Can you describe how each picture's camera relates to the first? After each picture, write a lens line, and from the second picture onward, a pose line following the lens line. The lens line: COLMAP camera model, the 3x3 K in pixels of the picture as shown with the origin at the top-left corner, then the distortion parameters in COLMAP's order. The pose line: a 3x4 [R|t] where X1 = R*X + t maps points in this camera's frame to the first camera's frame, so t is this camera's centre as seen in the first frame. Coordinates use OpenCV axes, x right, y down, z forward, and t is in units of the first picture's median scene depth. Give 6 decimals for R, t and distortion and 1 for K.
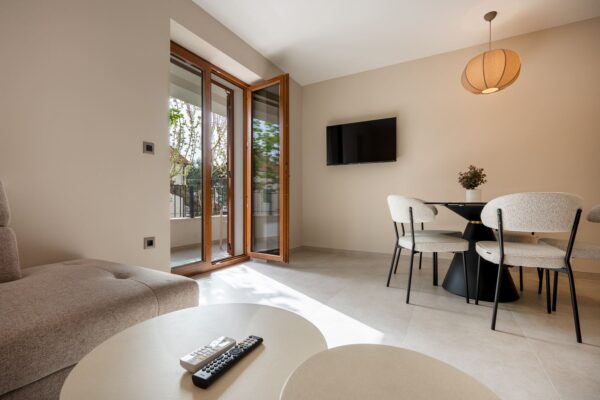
lens RADIAL K [[273.6, 0, 300.0], [0, 273.6, 200.0], [0, 0, 1]] dist [0.002643, 0.000231]
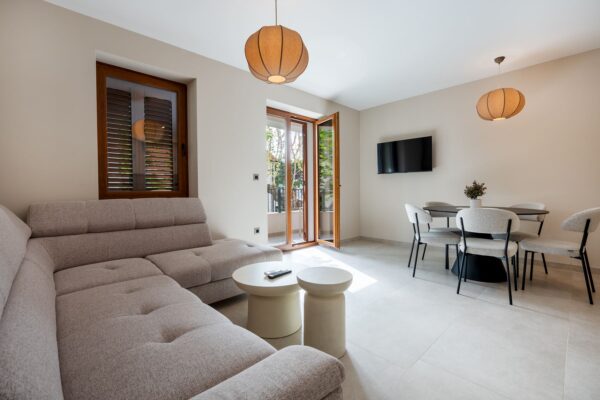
lens RADIAL K [[269.9, 0, 300.6], [0, 269.9, 191.9], [0, 0, 1]] dist [-0.001194, -0.000131]
pose [[0.955590, -0.008084, -0.294587, 0.156335], [0.010595, 0.999920, 0.006928, -0.069863], [0.294508, -0.009741, 0.955599, -0.387600]]
